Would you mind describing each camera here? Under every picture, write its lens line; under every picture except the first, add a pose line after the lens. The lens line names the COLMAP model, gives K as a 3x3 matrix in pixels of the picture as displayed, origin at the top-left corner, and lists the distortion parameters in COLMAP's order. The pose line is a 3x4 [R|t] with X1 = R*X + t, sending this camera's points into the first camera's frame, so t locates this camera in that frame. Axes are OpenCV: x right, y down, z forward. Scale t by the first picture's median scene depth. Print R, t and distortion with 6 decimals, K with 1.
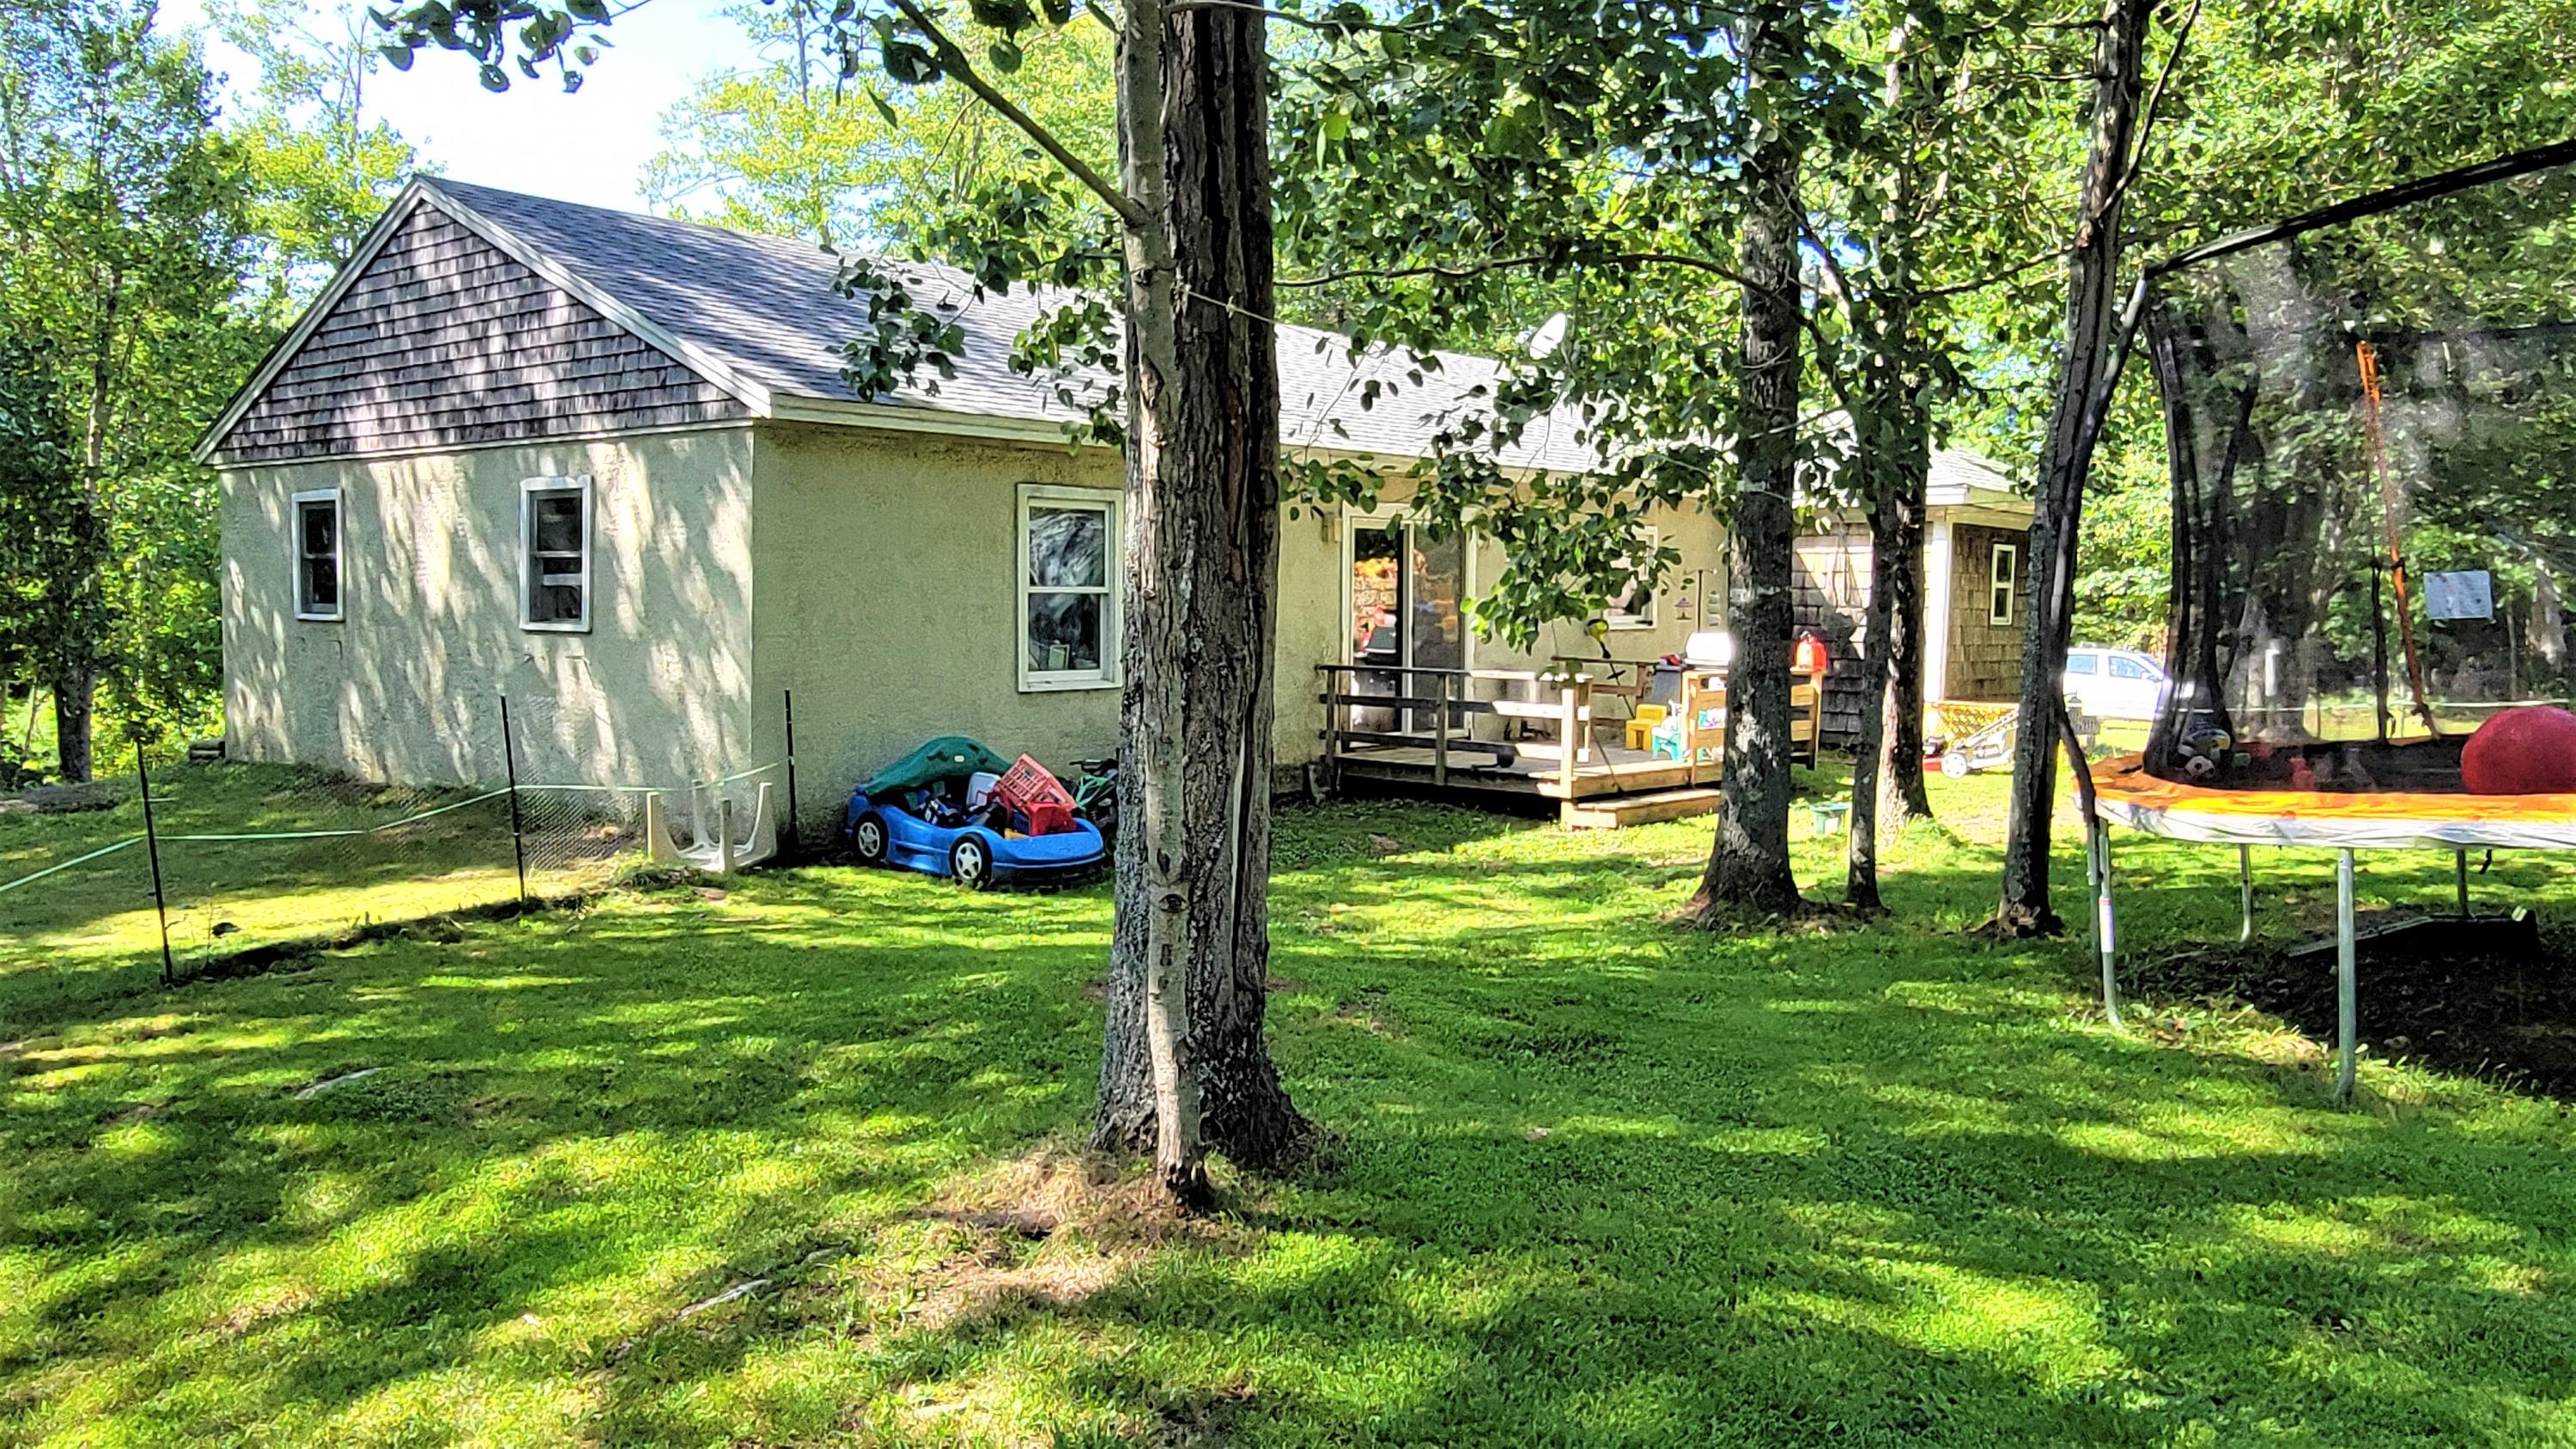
lens RADIAL K [[1118.7, 0, 1288.1], [0, 1118.7, 629.8], [0, 0, 1]] dist [0.001952, 0.000090]
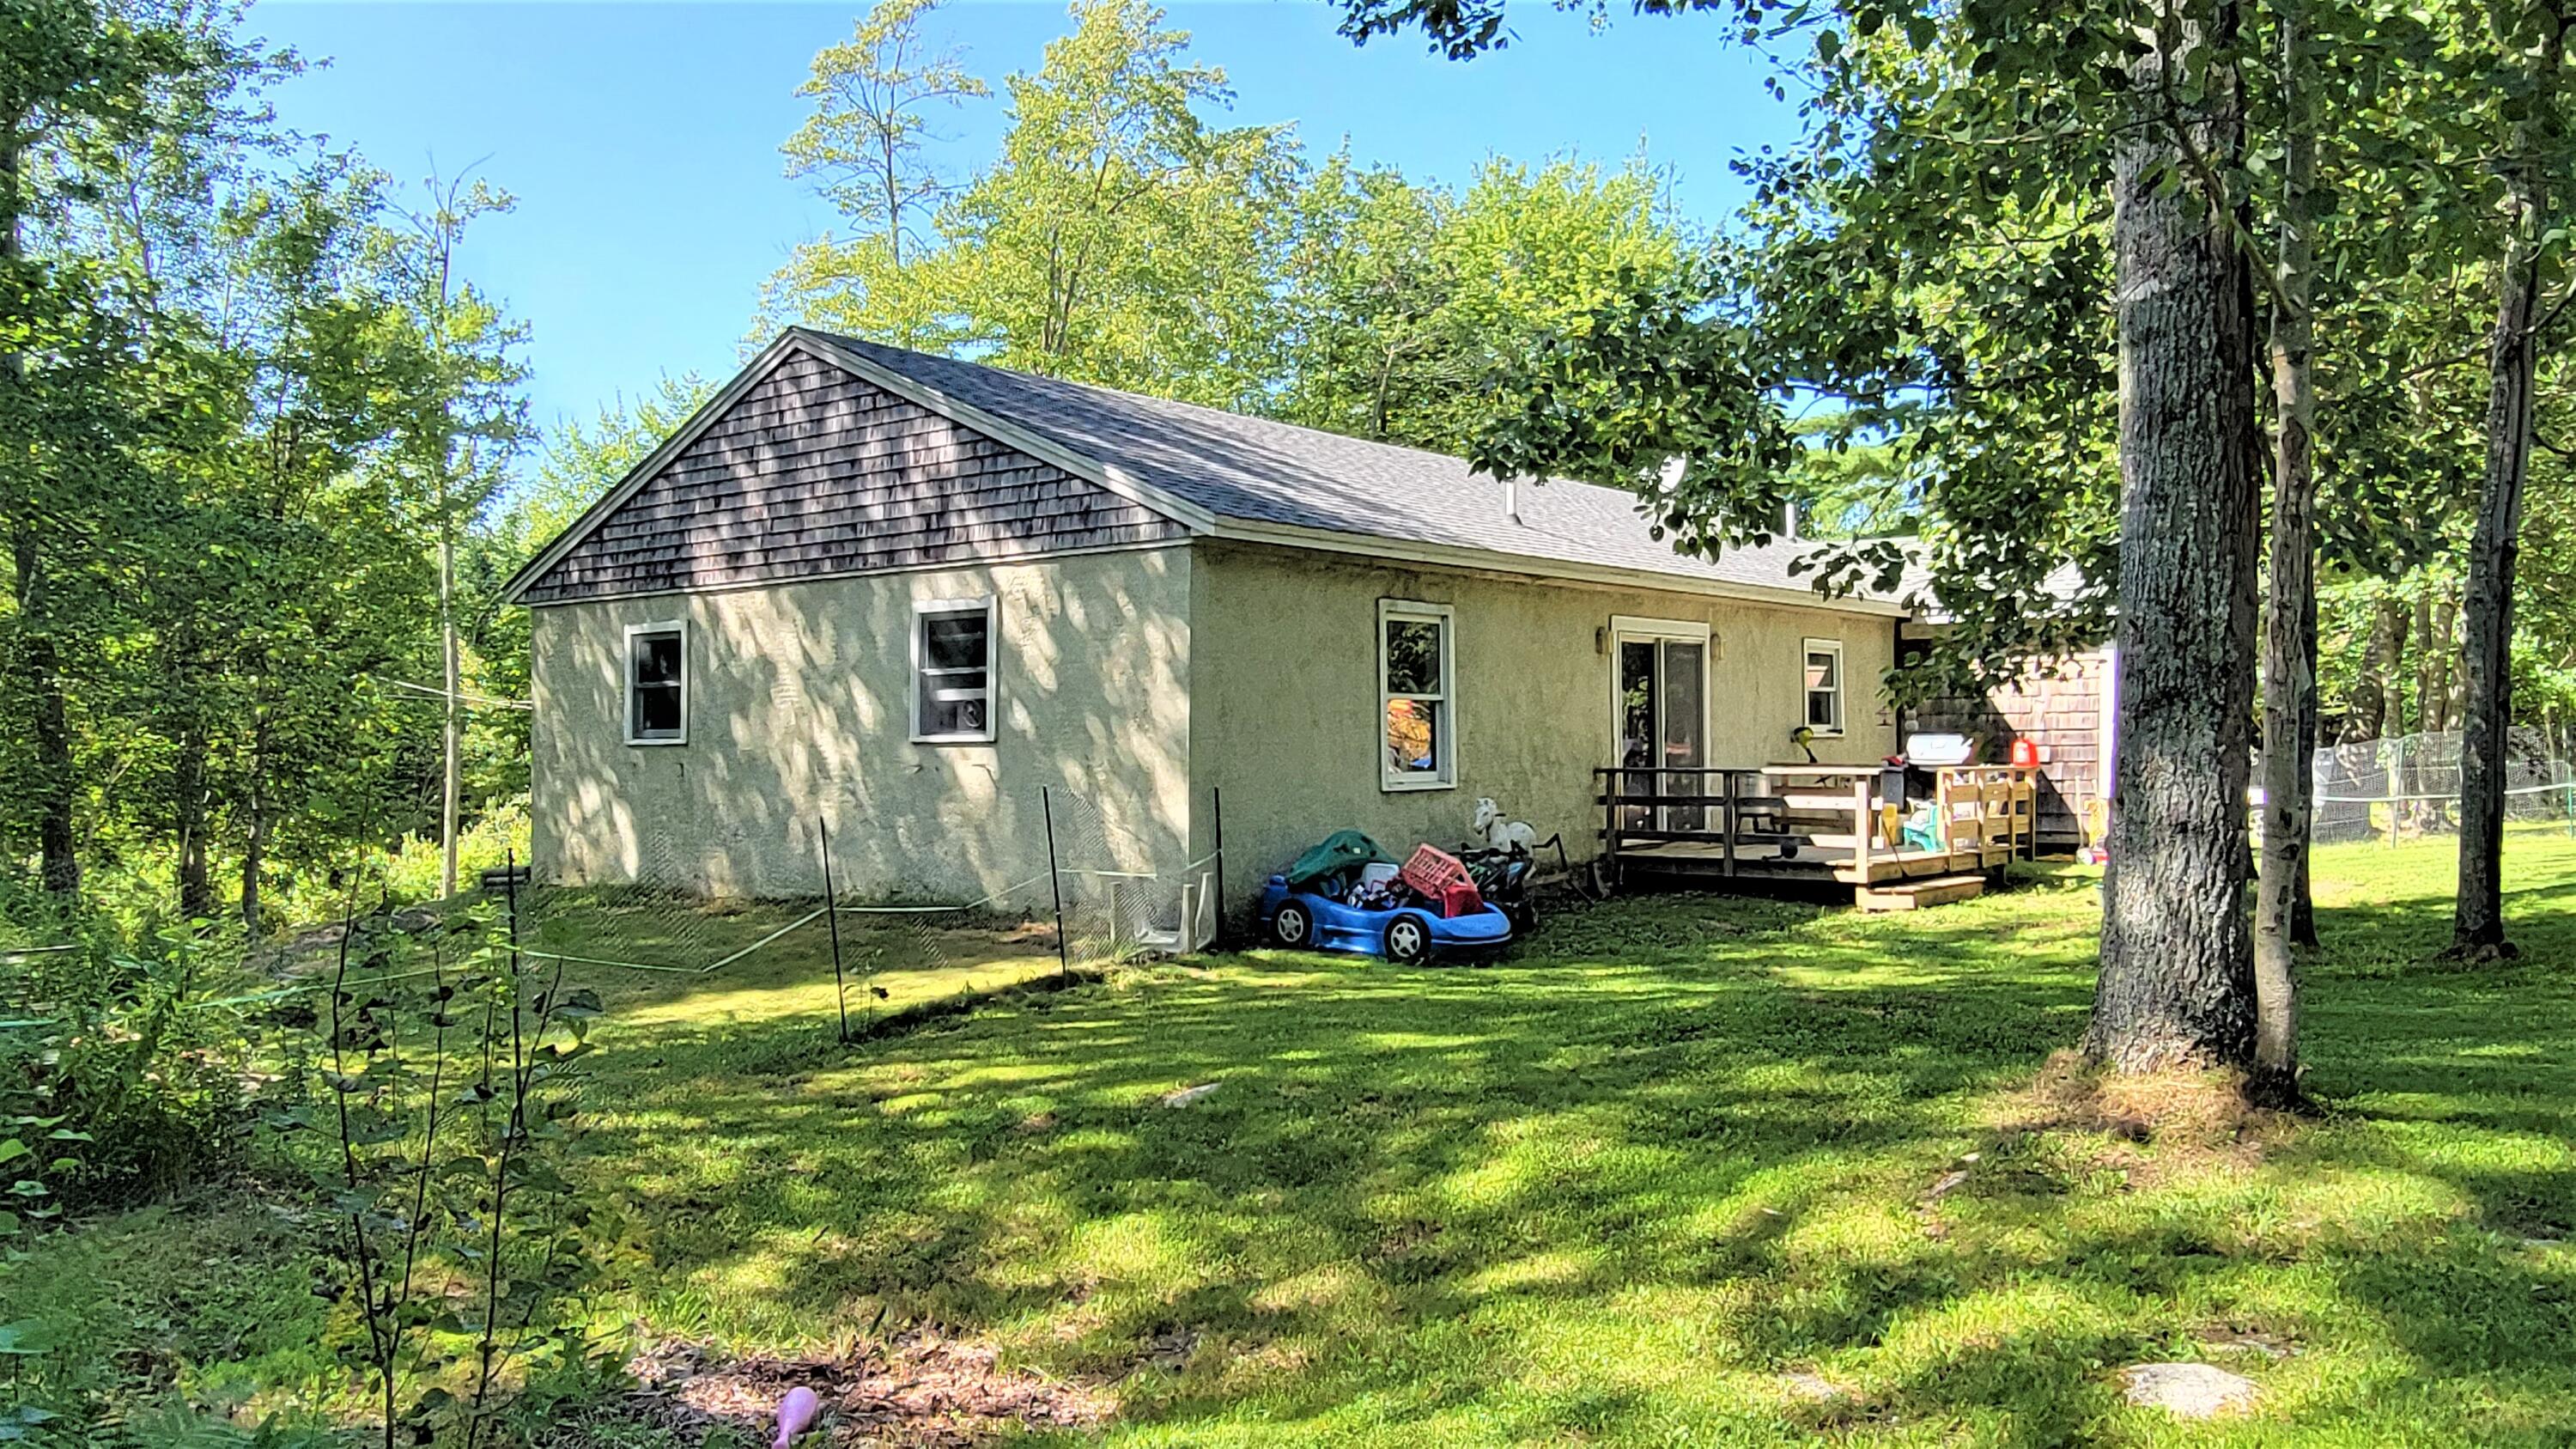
lens RADIAL K [[1102.5, 0, 1292.2], [0, 1102.5, 733.4], [0, 0, 1]] dist [0.000816, -0.004225]
pose [[0.999620, -0.019261, 0.019739, -0.317969], [0.019982, 0.999116, -0.036978, 0.034248], [-0.019010, 0.037359, 0.999121, -0.055408]]
